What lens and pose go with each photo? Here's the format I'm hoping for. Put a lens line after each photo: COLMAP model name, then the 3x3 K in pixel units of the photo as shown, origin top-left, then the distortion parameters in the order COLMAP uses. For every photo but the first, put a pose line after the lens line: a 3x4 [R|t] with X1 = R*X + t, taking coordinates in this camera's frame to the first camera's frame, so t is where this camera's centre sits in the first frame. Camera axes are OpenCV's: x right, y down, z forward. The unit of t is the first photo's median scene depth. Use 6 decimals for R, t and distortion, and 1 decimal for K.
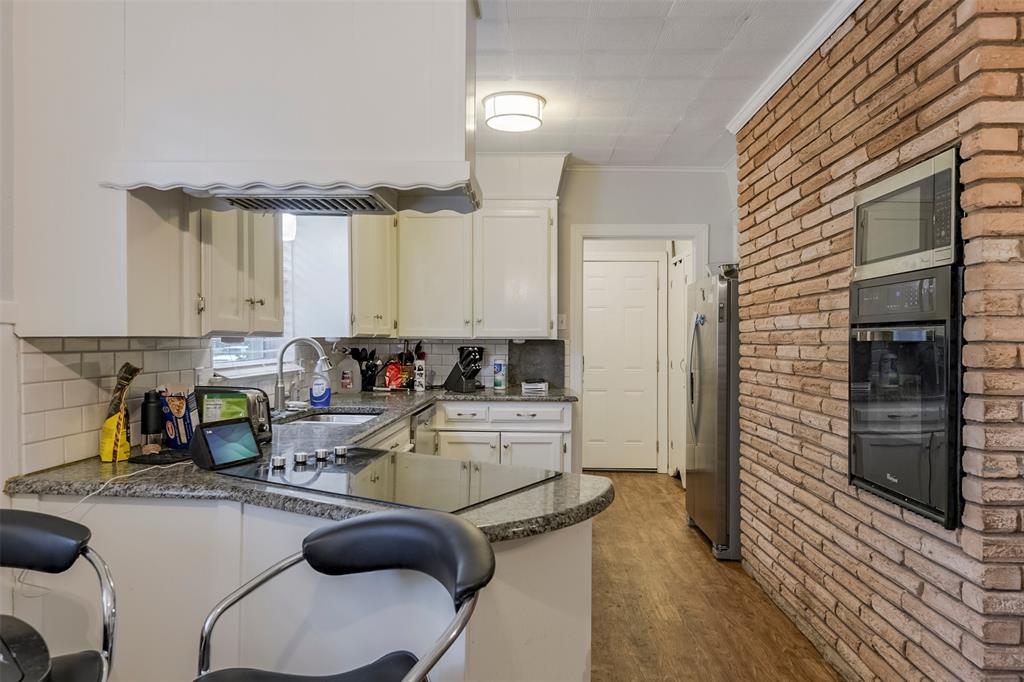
lens RADIAL K [[685.4, 0, 522.7], [0, 685.4, 340.4], [0, 0, 1]] dist [0.017064, -0.010774]
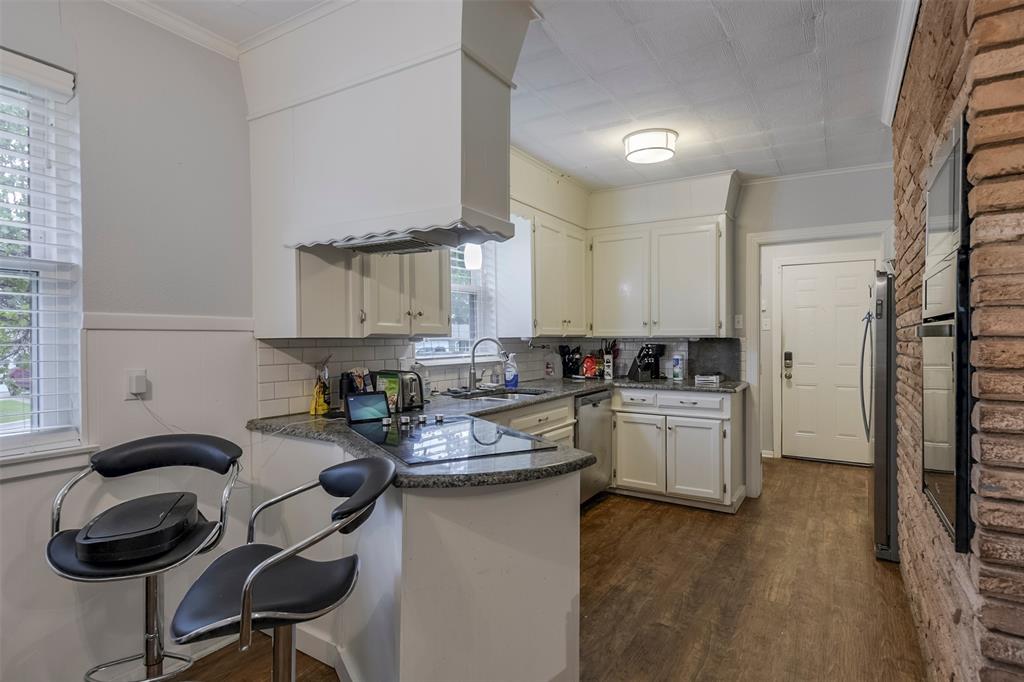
lens RADIAL K [[544.0, 0, 516.8], [0, 544.0, 341.7], [0, 0, 1]] dist [0.025802, -0.006596]
pose [[0.871607, -0.004030, -0.490189, 0.259495], [0.006170, 0.999977, 0.002750, 0.001369], [0.490166, -0.005421, 0.871612, 0.063859]]
